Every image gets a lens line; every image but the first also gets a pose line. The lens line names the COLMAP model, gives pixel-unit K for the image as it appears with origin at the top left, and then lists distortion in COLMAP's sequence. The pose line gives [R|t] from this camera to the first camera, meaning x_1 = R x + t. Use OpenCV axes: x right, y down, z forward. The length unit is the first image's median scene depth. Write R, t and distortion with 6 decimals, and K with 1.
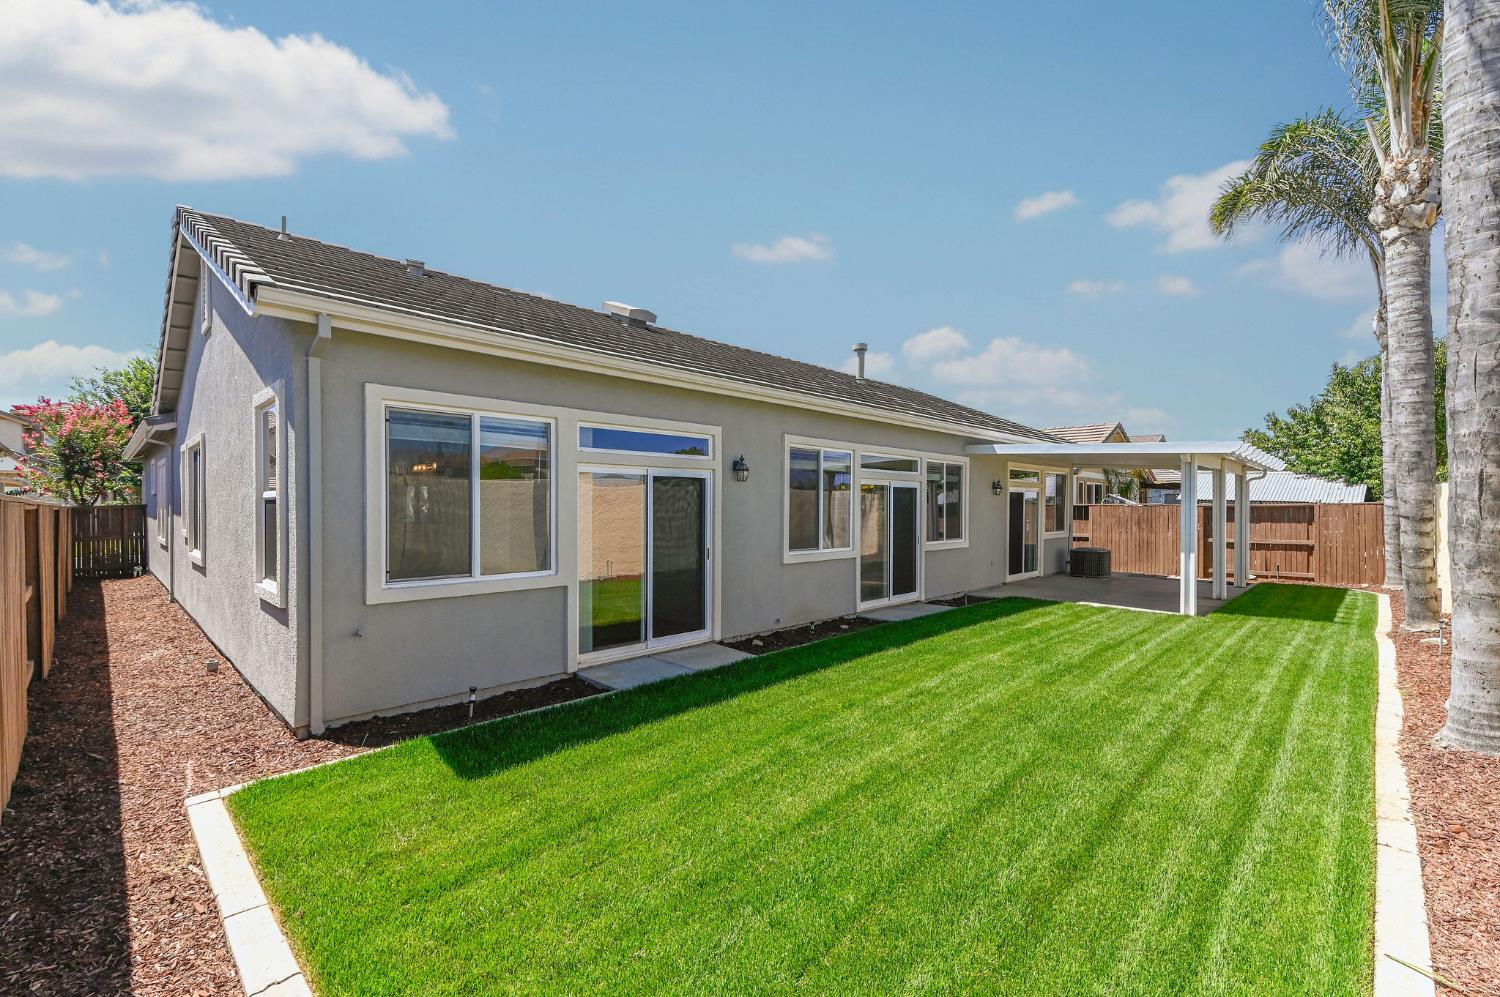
lens RADIAL K [[650.7, 0, 744.4], [0, 650.7, 501.4], [0, 0, 1]] dist [0.019895, -0.016519]
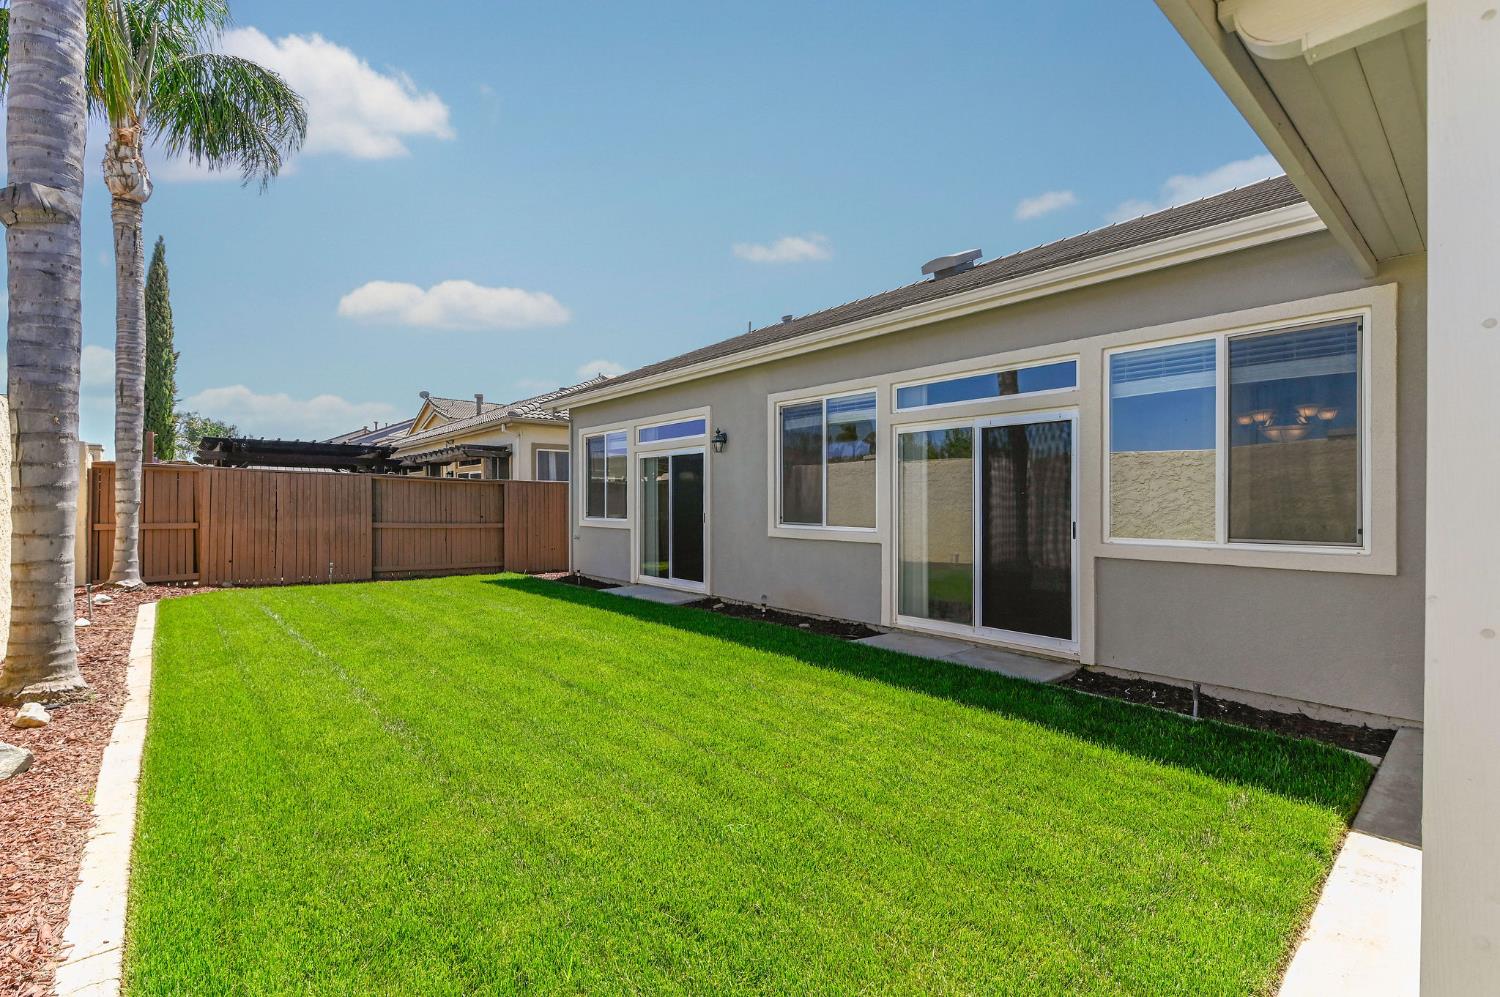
lens RADIAL K [[650.7, 0, 744.4], [0, 650.7, 501.4], [0, 0, 1]] dist [0.019895, -0.016519]
pose [[-0.091257, 0.043221, -0.994889, 0.911896], [0.051950, 0.997904, 0.038587, 0.008329], [0.994471, -0.048163, -0.093311, 0.974817]]
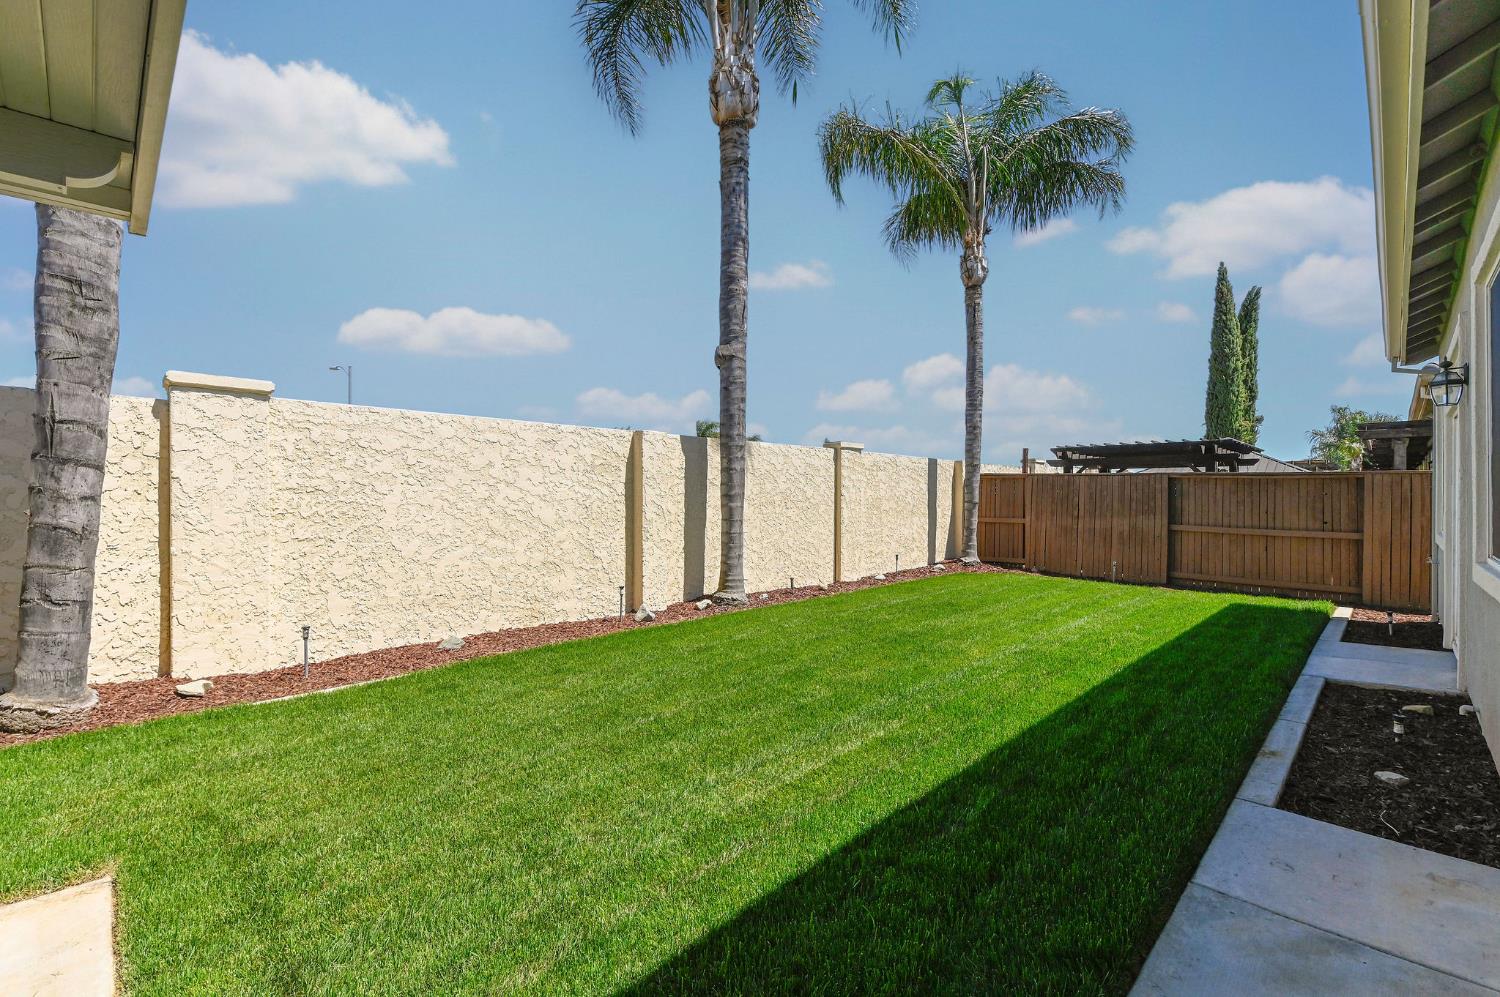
lens RADIAL K [[650.7, 0, 744.4], [0, 650.7, 501.4], [0, 0, 1]] dist [0.019895, -0.016519]
pose [[-0.998997, 0.042946, 0.012647, 0.481873], [0.042319, 0.998036, -0.046187, 0.040636], [-0.014606, -0.045606, -0.998853, 1.340393]]
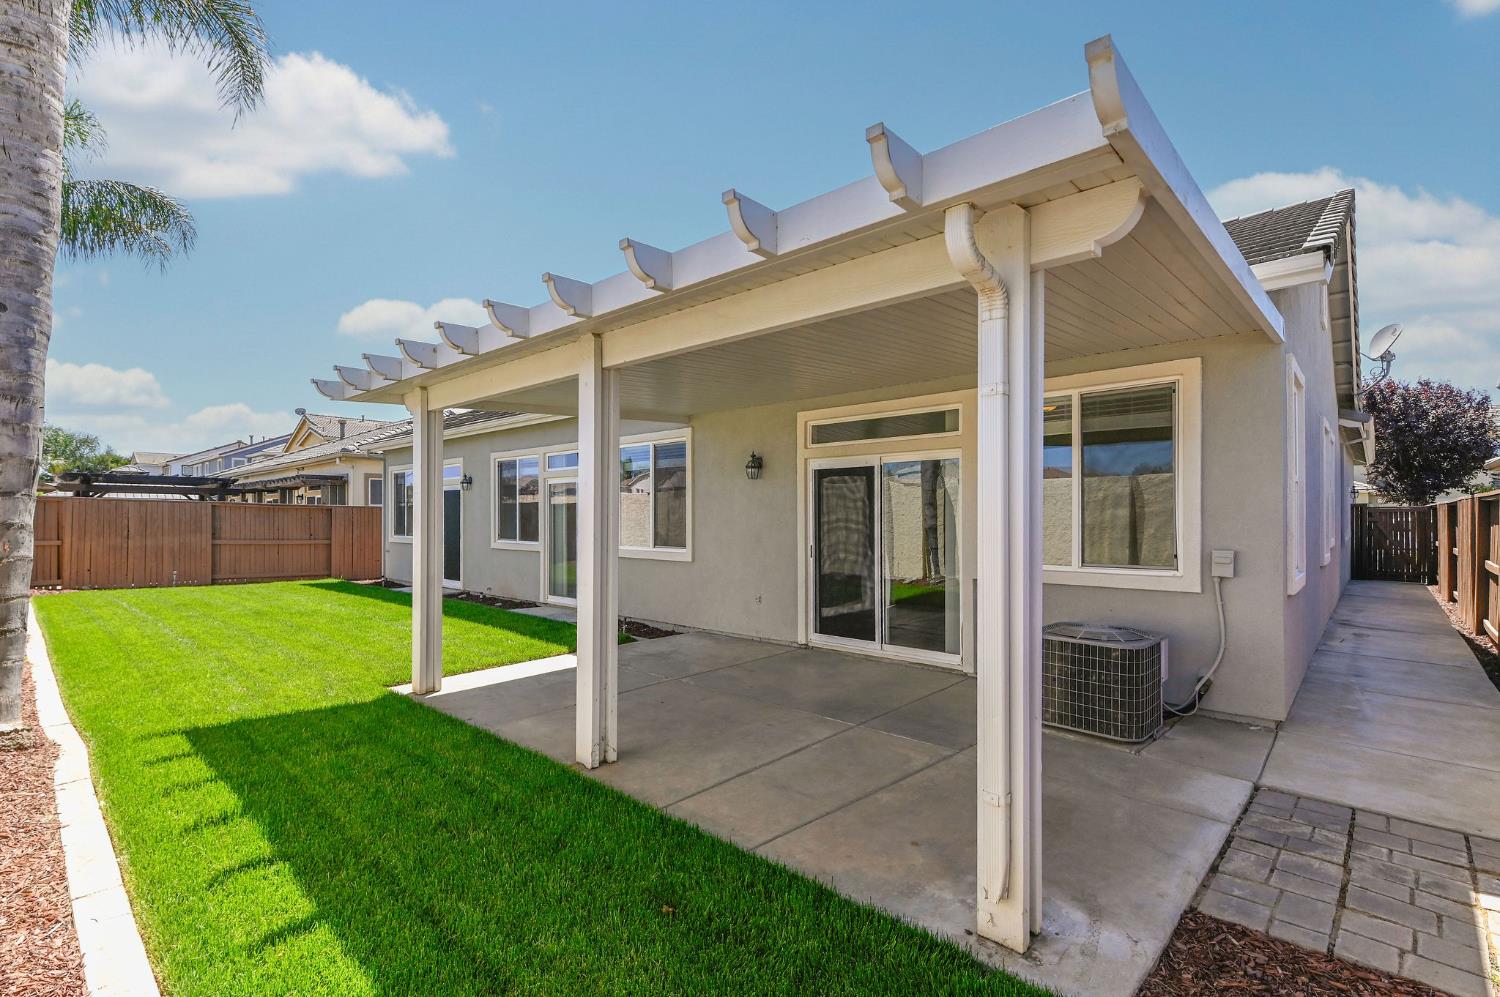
lens RADIAL K [[650.7, 0, 744.4], [0, 650.7, 501.4], [0, 0, 1]] dist [0.019895, -0.016519]
pose [[0.034924, 0.019976, -0.999190, 1.354247], [0.046980, 0.998662, 0.021607, -0.006374], [0.998285, -0.047696, 0.033939, 1.380640]]
